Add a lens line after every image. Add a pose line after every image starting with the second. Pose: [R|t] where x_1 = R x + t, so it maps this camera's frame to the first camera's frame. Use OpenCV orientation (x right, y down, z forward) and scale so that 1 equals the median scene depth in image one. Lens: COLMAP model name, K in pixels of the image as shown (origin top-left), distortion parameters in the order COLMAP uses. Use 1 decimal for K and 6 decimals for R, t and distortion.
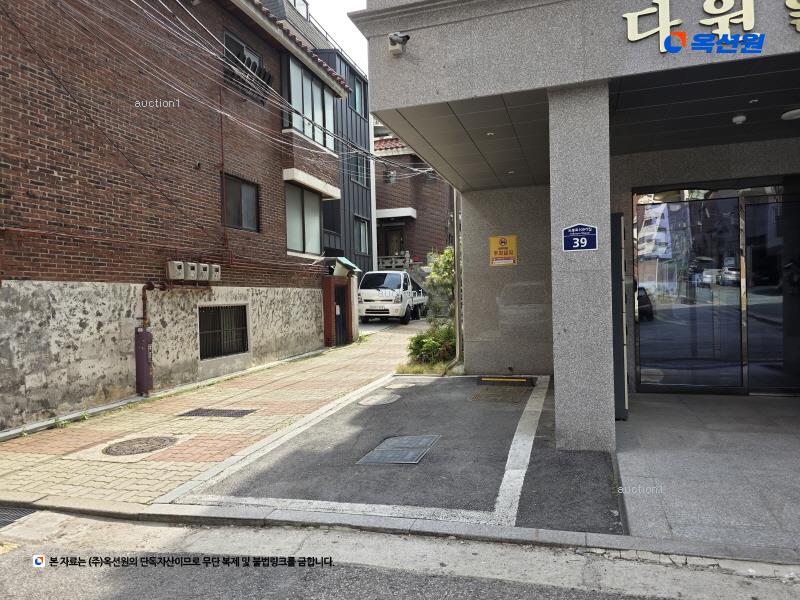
lens RADIAL K [[544.8, 0, 399.4], [0, 544.8, 301.3], [0, 0, 1]] dist [0.073815, -0.063686]
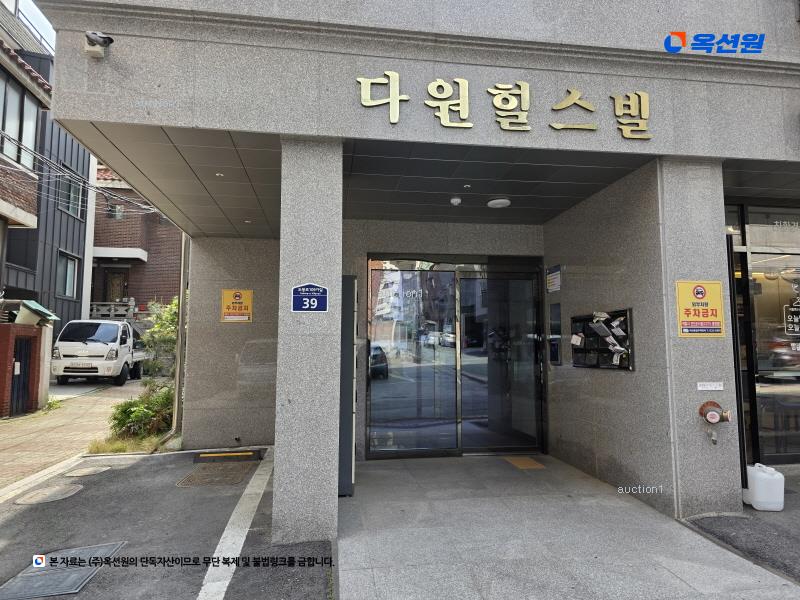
lens RADIAL K [[544.8, 0, 398.9], [0, 544.8, 301.7], [0, 0, 1]] dist [0.073815, -0.063686]
pose [[0.901894, 0.061644, 0.427536, 0.048741], [-0.019569, 0.994579, -0.102122, -0.013144], [-0.431514, 0.083736, 0.898212, 0.077636]]
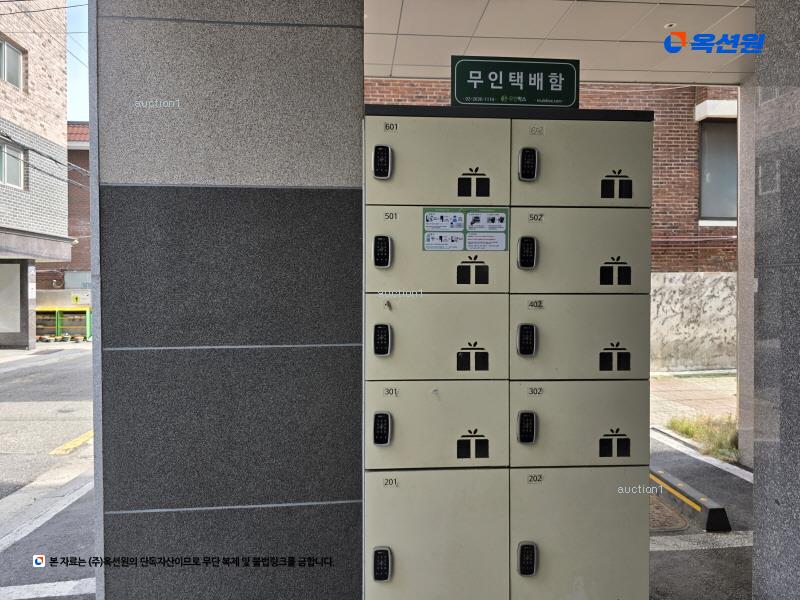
lens RADIAL K [[544.8, 0, 402.6], [0, 544.8, 293.7], [0, 0, 1]] dist [0.073815, -0.063686]
pose [[0.383823, 0.038619, -0.922599, 0.561189], [-0.009434, 0.999237, 0.037902, -0.037205], [0.923359, -0.005844, 0.383894, 0.658495]]
